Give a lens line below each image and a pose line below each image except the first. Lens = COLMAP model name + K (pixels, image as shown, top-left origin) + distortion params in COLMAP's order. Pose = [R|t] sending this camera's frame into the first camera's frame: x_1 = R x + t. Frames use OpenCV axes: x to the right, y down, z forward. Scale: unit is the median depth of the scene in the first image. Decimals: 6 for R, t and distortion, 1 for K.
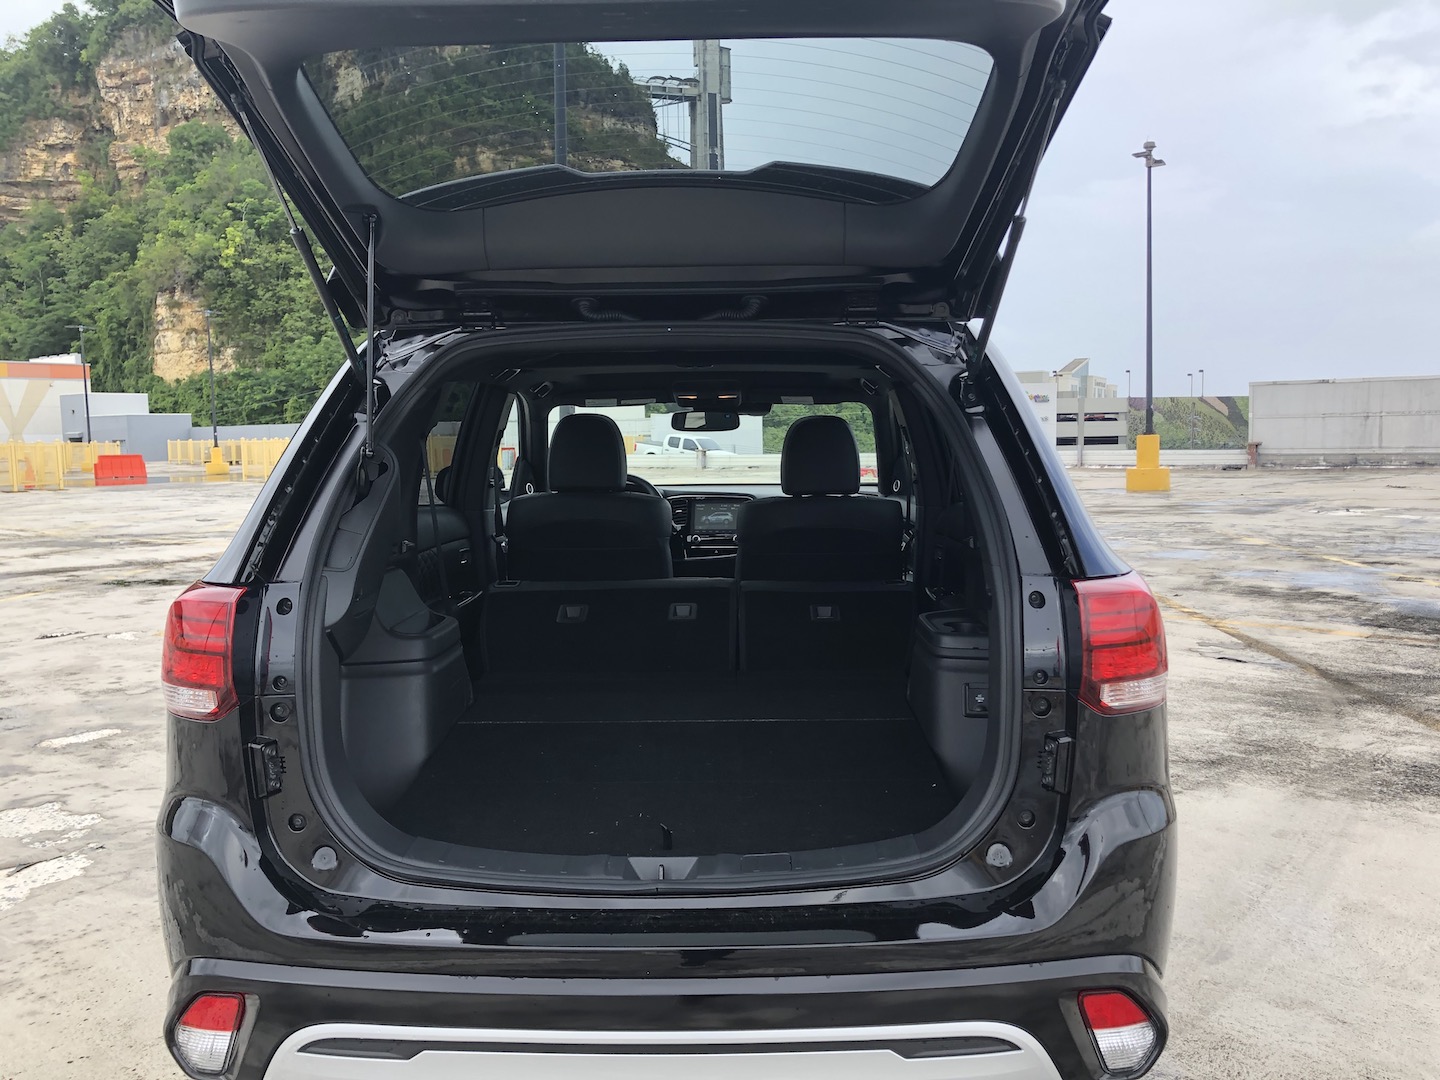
lens RADIAL K [[1183.9, 0, 751.7], [0, 1183.9, 532.5], [0, 0, 1]] dist [0.024362, -0.002748]
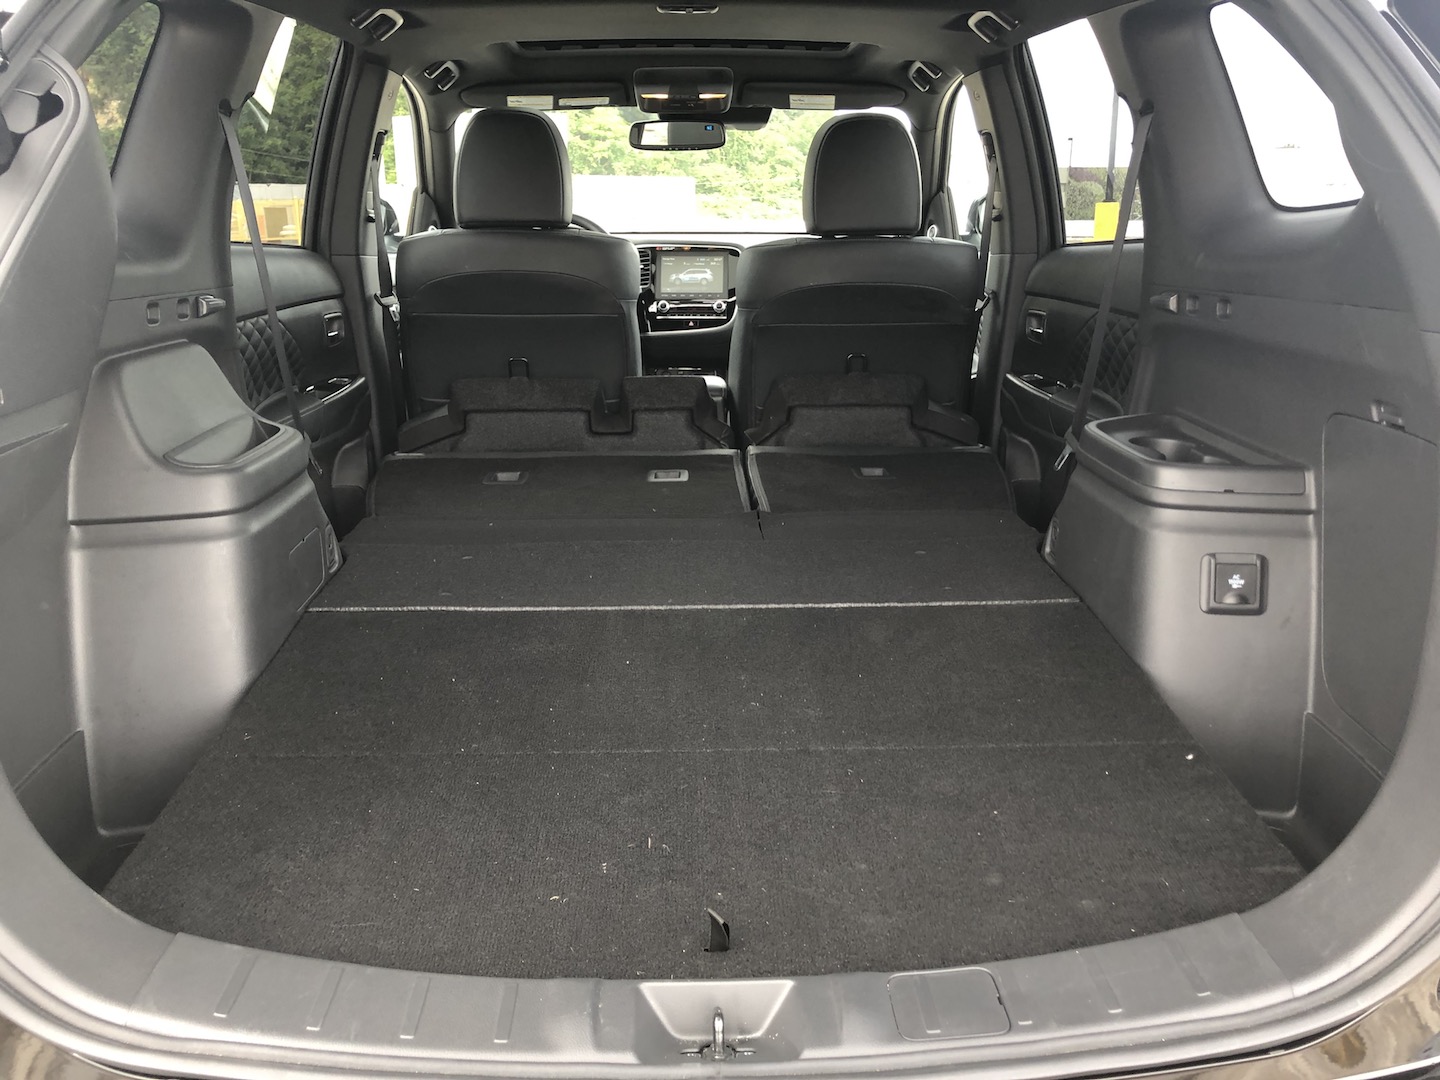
lens RADIAL K [[1183.9, 0, 728.0], [0, 1183.9, 547.3], [0, 0, 1]] dist [0.024362, -0.002748]
pose [[0.999260, -0.004578, 0.038179, -0.011410], [-0.003034, 0.980401, 0.196991, 0.002381], [-0.038333, -0.196961, 0.979662, 0.077103]]
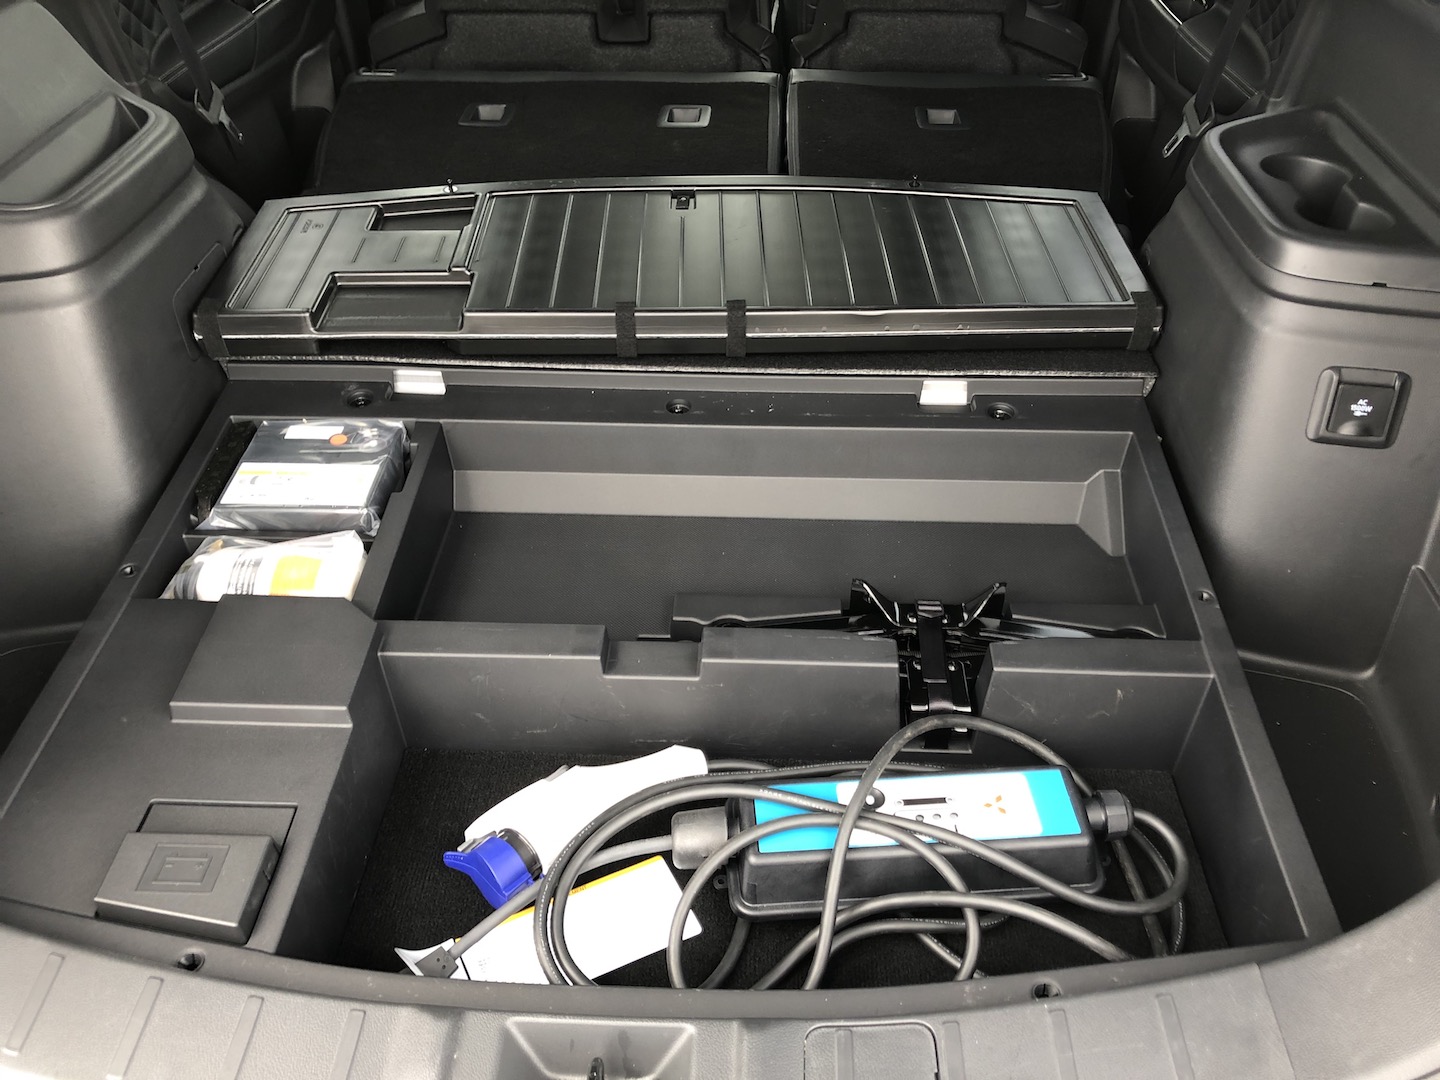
lens RADIAL K [[1183.9, 0, 741.4], [0, 1183.9, 533.4], [0, 0, 1]] dist [0.024362, -0.002748]
pose [[0.999190, 0.024483, -0.031946, -0.002241], [-0.002389, 0.828389, 0.560149, -0.010236], [0.040178, -0.559619, 0.827776, 0.102510]]
